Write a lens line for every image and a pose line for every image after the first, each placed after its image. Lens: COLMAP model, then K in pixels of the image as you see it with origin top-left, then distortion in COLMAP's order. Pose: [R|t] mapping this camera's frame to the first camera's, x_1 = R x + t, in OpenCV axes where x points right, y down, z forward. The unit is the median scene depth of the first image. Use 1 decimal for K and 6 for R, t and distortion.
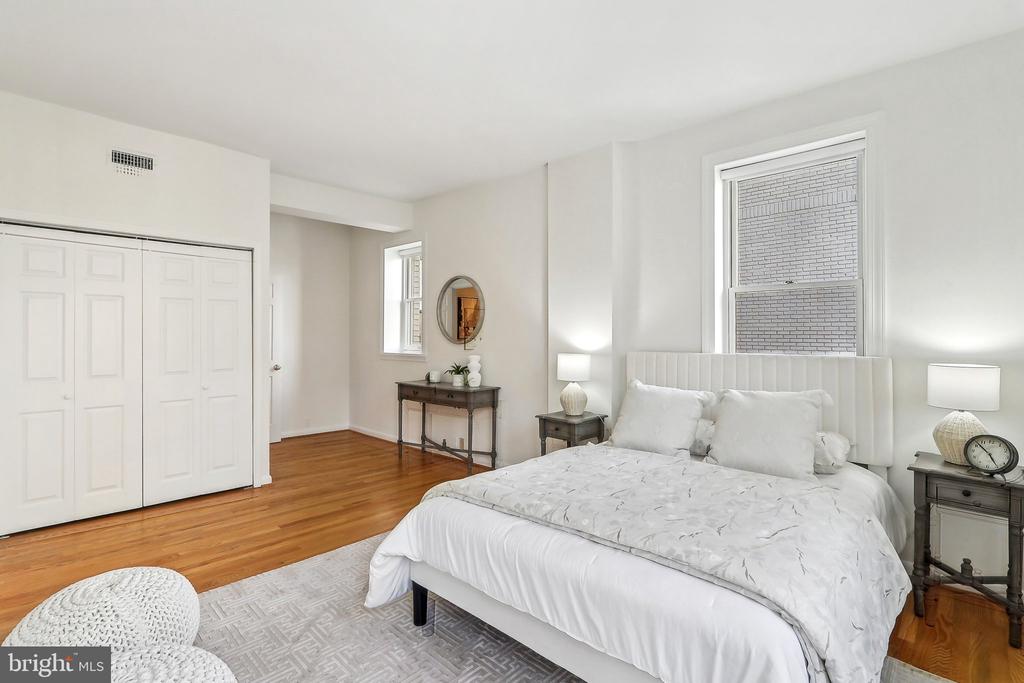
lens RADIAL K [[495.5, 0, 511.4], [0, 495.5, 336.9], [0, 0, 1]] dist [0.004832, 0.000570]
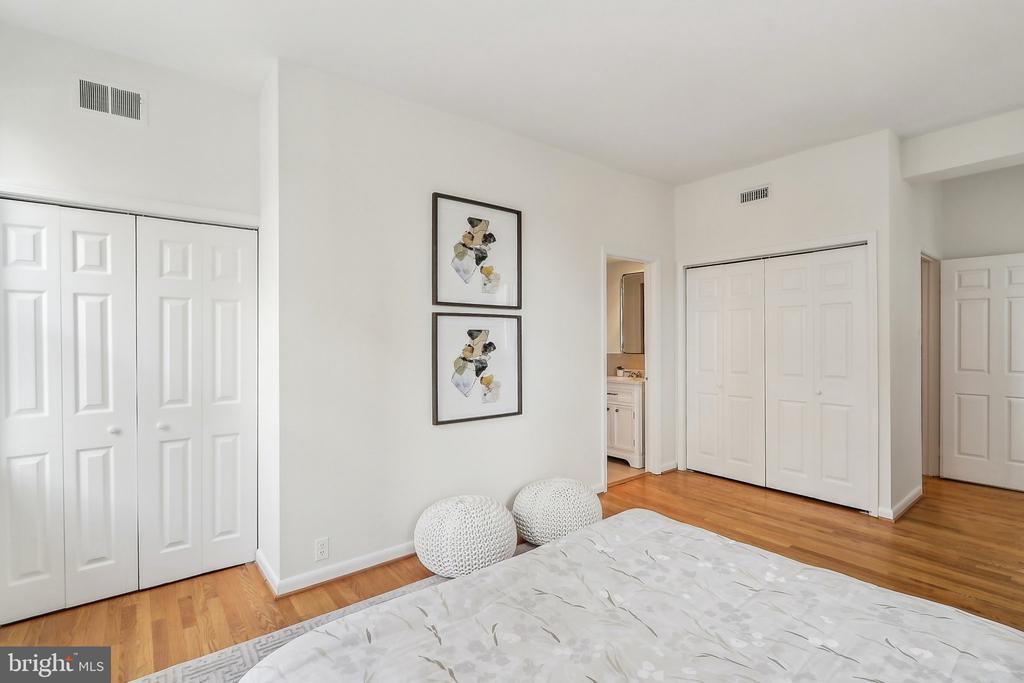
lens RADIAL K [[495.5, 0, 511.4], [0, 495.5, 336.9], [0, 0, 1]] dist [0.004832, 0.000570]
pose [[-0.144555, -0.002149, -0.989494, 0.473027], [-0.004683, 0.999988, -0.001488, -0.005659], [0.989486, 0.004419, -0.144564, 0.544379]]
